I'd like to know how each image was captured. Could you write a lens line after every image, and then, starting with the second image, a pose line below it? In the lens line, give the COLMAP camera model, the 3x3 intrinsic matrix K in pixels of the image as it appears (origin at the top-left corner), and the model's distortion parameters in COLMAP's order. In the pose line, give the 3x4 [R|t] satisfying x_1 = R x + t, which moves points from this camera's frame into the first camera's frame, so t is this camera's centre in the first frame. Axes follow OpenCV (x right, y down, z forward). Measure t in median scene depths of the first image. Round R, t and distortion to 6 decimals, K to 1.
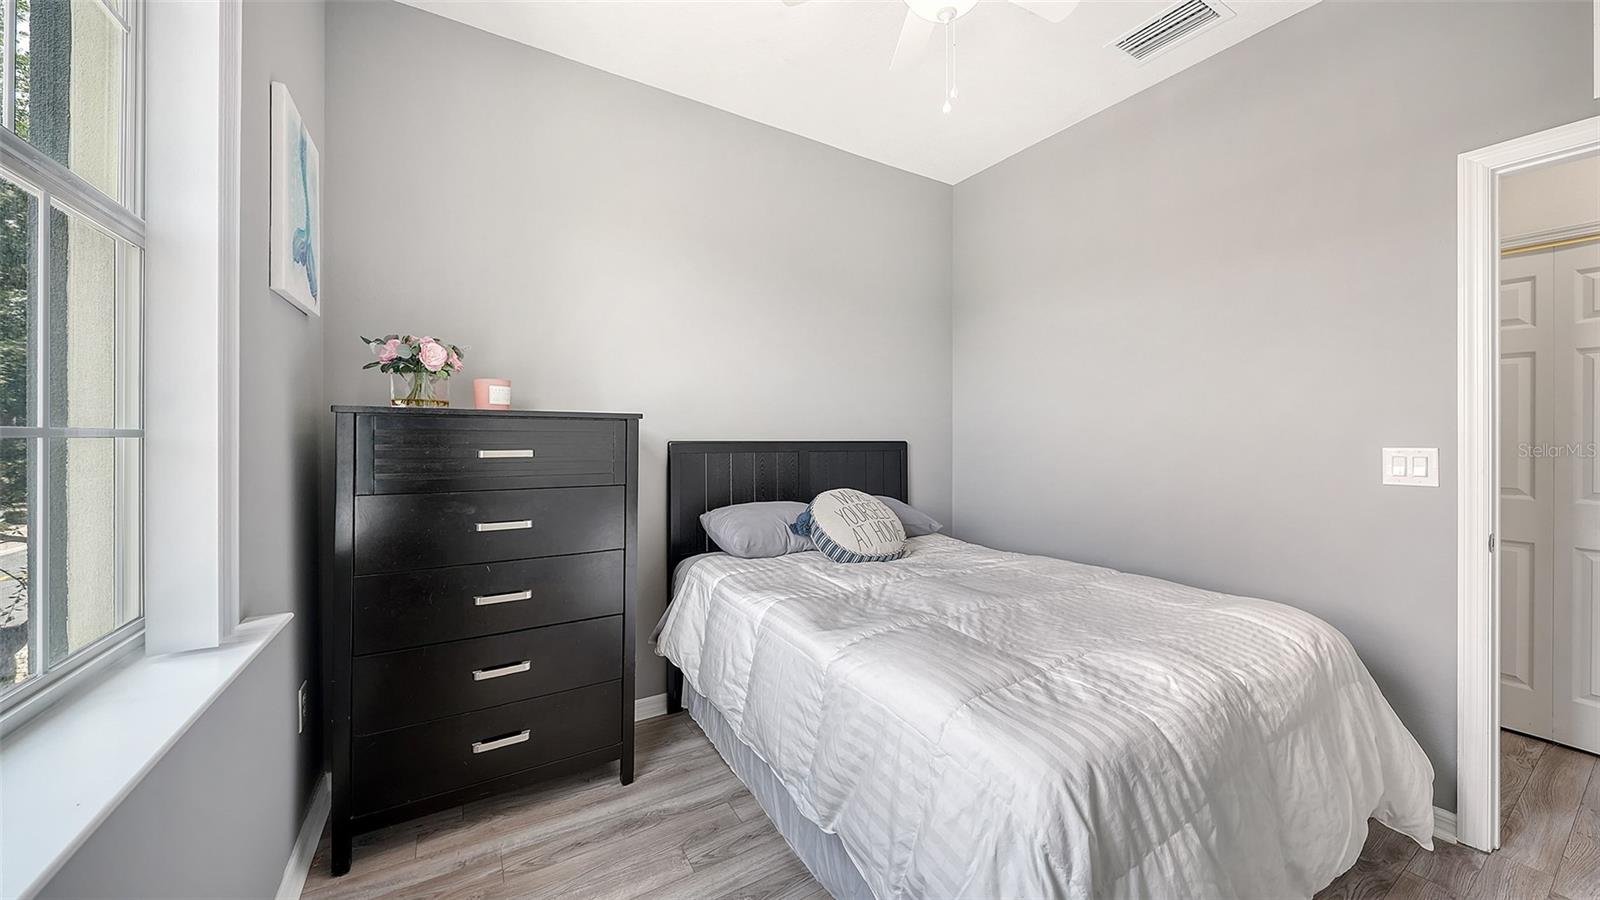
lens RADIAL K [[559.7, 0, 799.0], [0, 559.7, 436.9], [0, 0, 1]] dist [-0.004300, -0.000111]
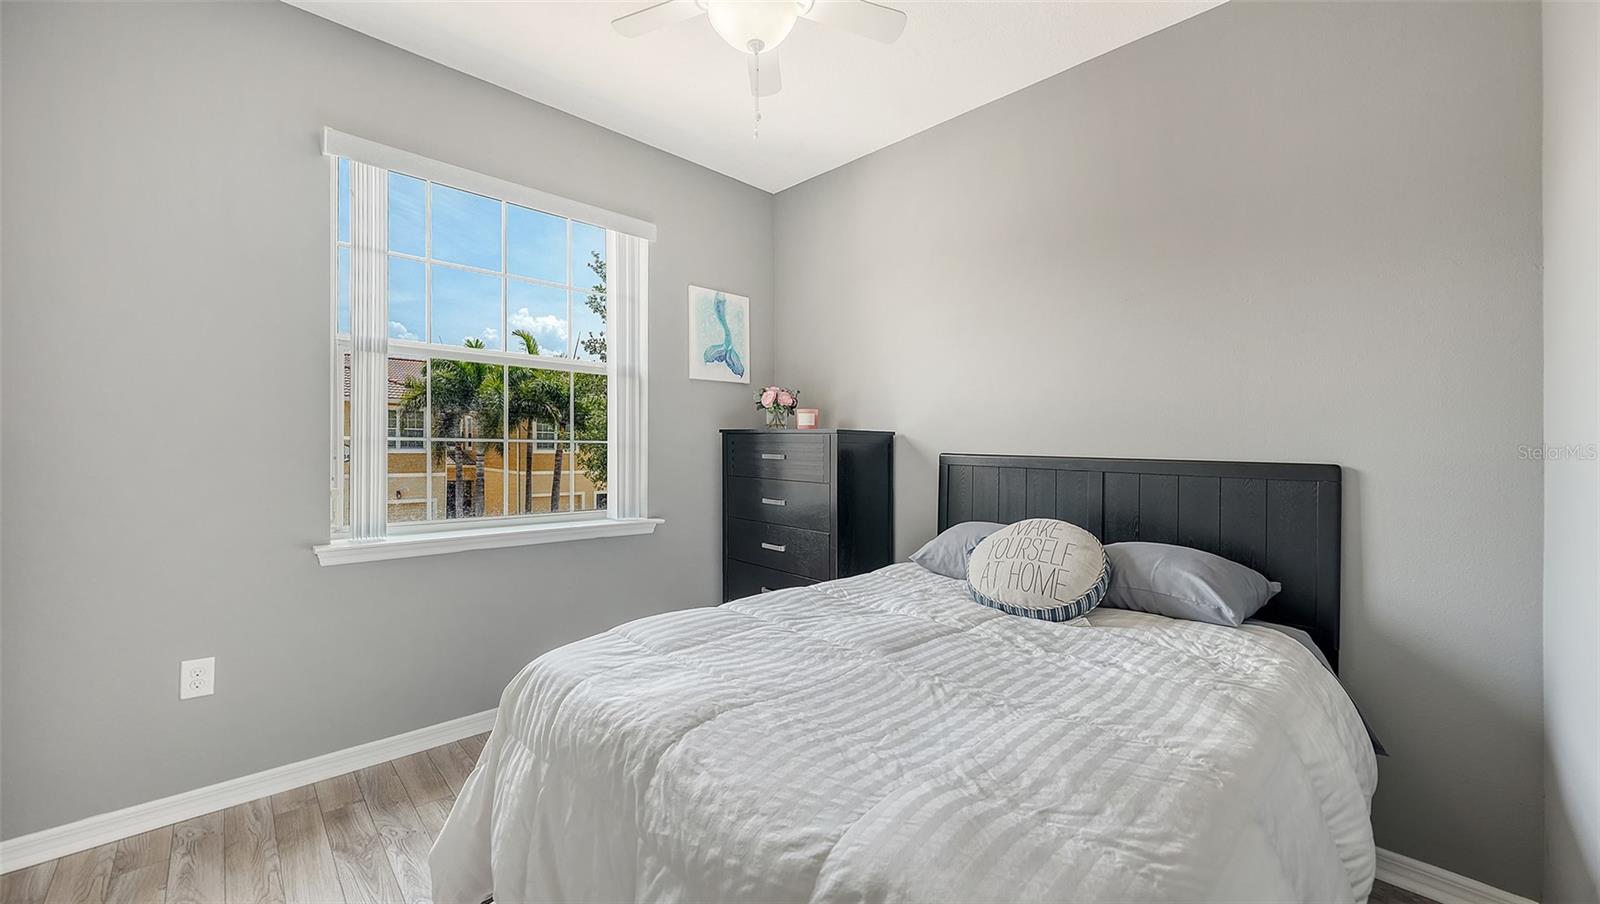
lens RADIAL K [[575.7, 0, 790.1], [0, 575.7, 448.0], [0, 0, 1]] dist [-0.002897, -0.000047]
pose [[0.224910, 0.003762, -0.974372, 1.101165], [-0.024360, 0.999702, -0.001763, 0.007854], [0.974075, 0.024132, 0.224934, 0.687255]]
